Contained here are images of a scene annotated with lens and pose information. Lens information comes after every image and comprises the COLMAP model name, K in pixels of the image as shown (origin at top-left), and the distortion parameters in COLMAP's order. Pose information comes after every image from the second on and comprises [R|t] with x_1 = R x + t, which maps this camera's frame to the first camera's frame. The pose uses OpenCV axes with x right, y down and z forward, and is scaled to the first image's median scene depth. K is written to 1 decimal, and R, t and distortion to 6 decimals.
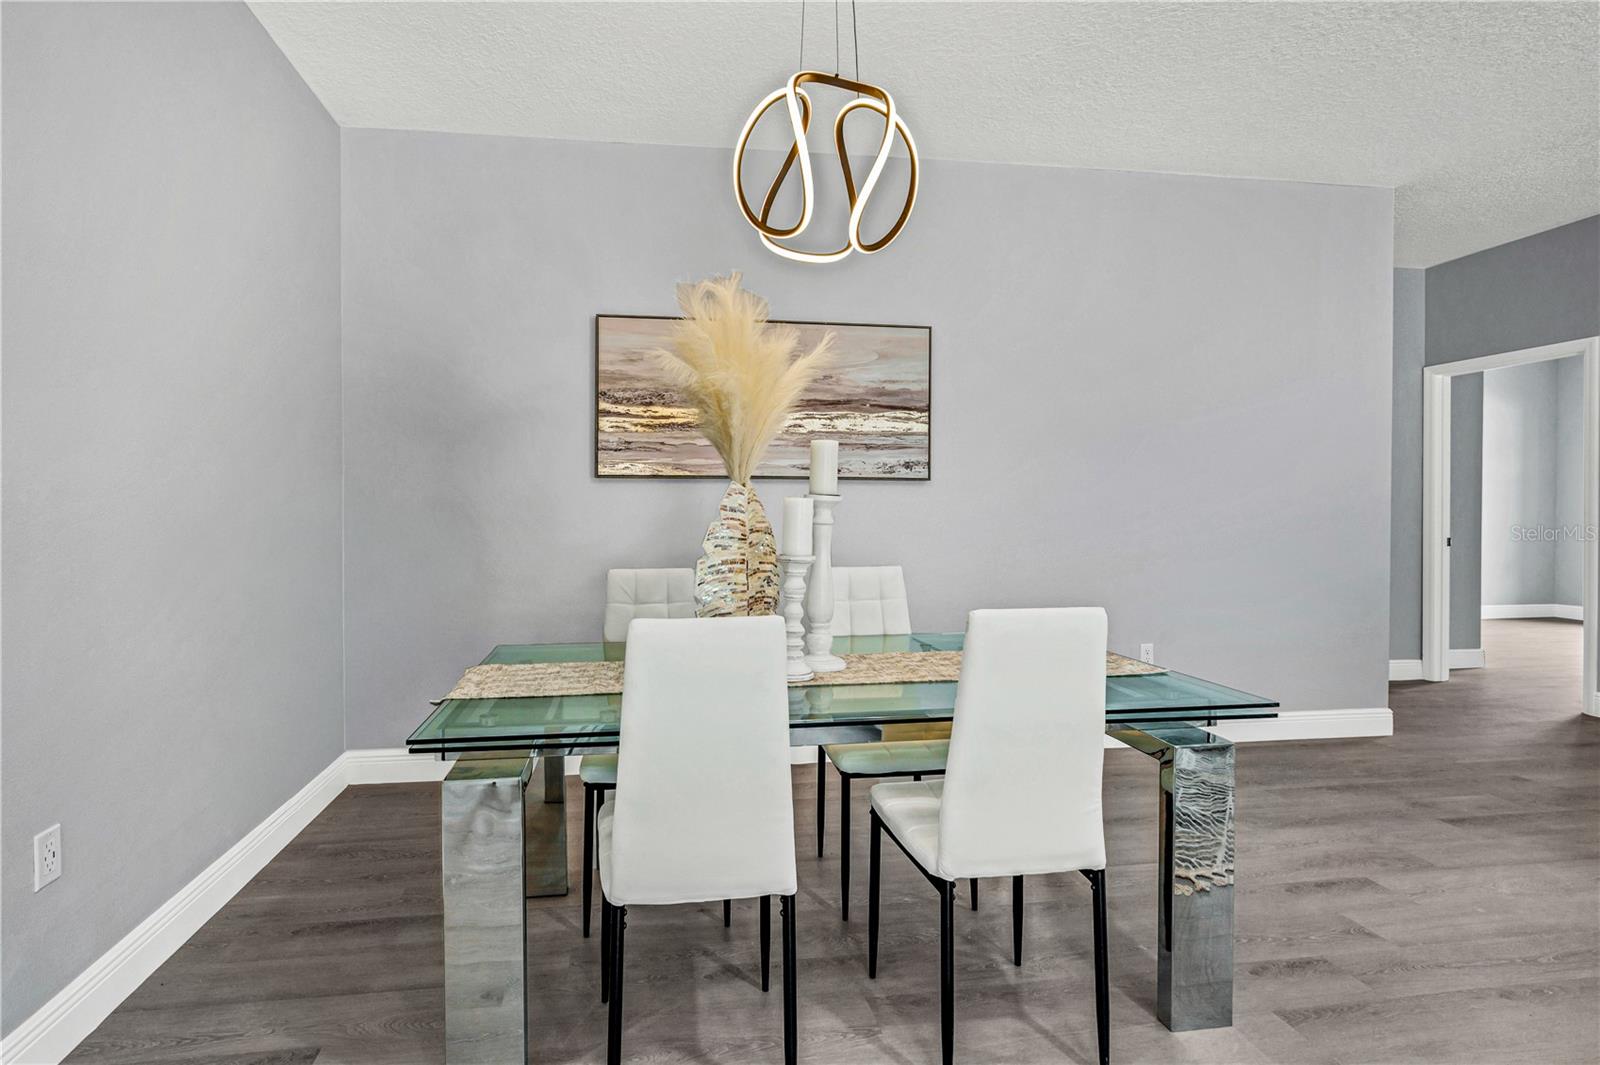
lens RADIAL K [[752.8, 0, 802.3], [0, 752.8, 532.0], [0, 0, 1]] dist [-0.020102, 0.010611]
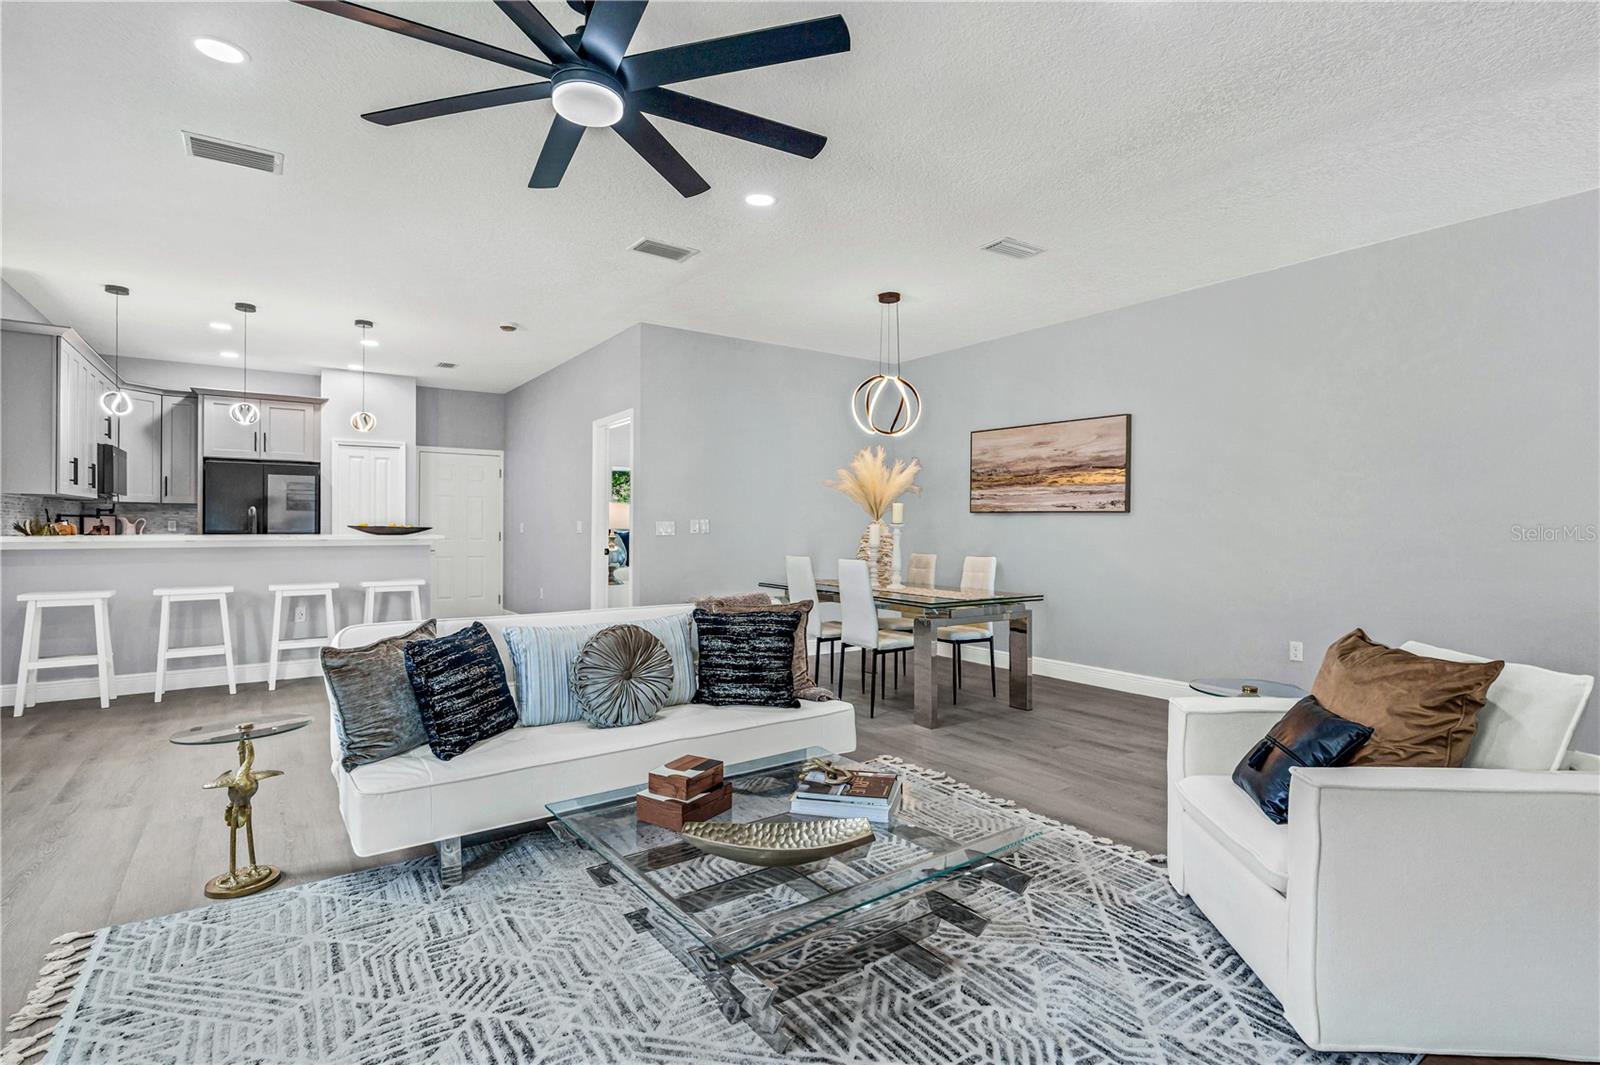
lens RADIAL K [[750.5, 0, 795.8], [0, 750.5, 537.8], [0, 0, 1]] dist [-0.021044, 0.000029]
pose [[0.448375, 0.023544, -0.893535, 1.258202], [-0.017466, 0.999693, 0.017577, -0.031794], [0.893675, 0.007725, 0.448649, -0.306681]]
